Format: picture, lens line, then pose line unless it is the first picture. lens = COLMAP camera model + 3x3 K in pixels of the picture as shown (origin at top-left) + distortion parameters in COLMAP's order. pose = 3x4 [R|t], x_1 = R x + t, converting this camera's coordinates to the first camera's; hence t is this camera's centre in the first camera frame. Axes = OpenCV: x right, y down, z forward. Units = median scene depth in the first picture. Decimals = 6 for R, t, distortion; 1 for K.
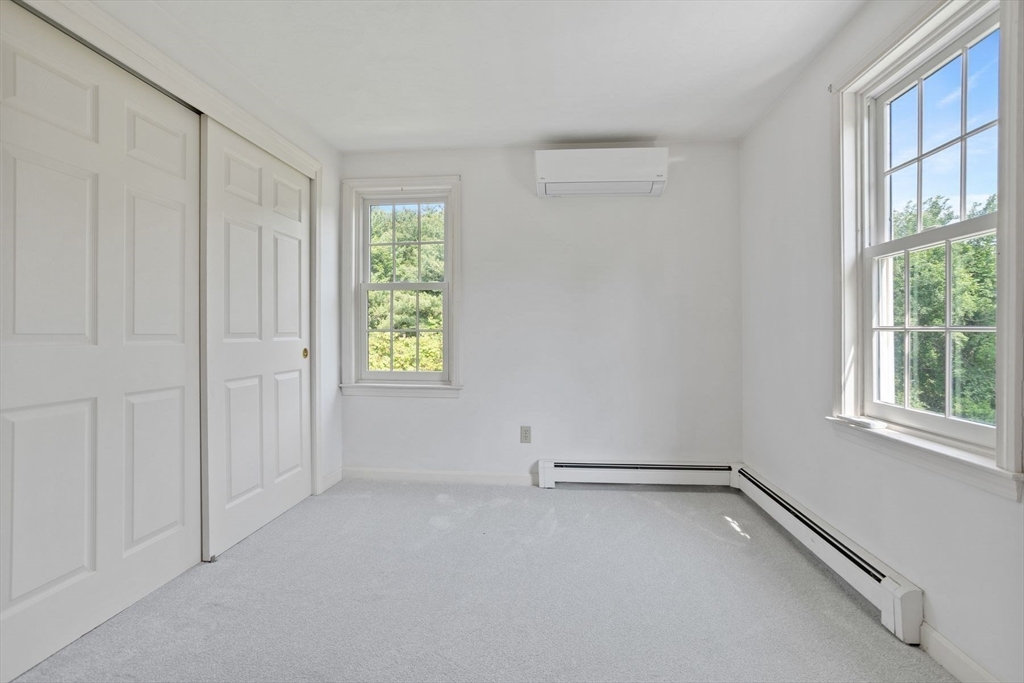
lens RADIAL K [[510.6, 0, 525.9], [0, 510.6, 328.8], [0, 0, 1]] dist [-0.037365, 0.033801]
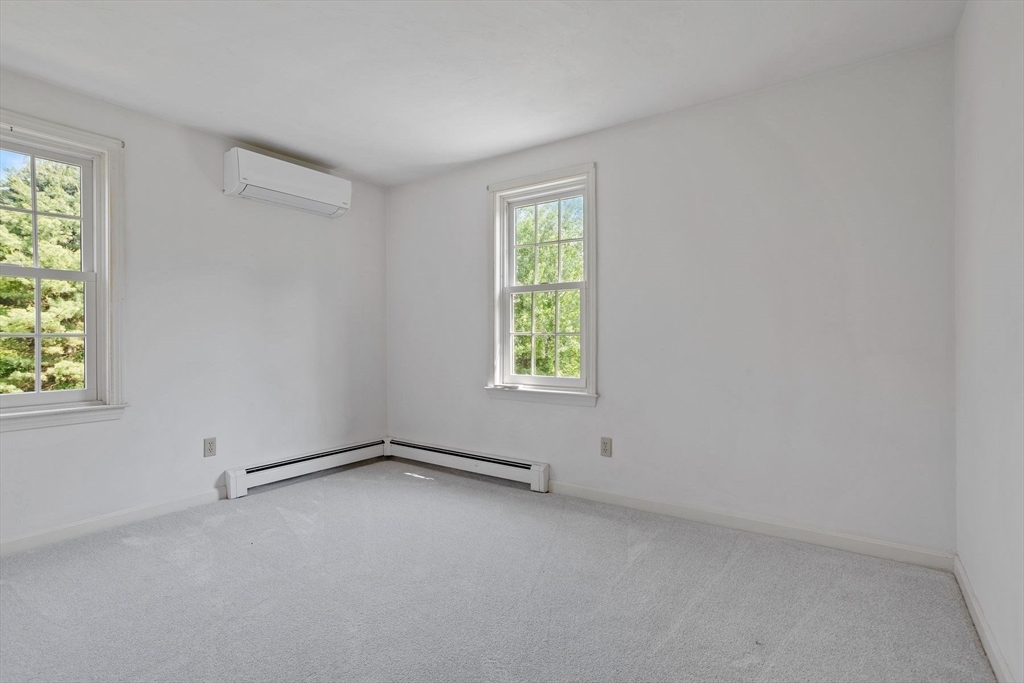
lens RADIAL K [[510.6, 0, 525.9], [0, 510.6, 328.8], [0, 0, 1]] dist [-0.037365, 0.033801]
pose [[0.481306, 0.008964, 0.876507, -0.568366], [-0.002164, 0.999957, -0.009038, 0.000154], [-0.876550, 0.002453, 0.481304, 0.062207]]
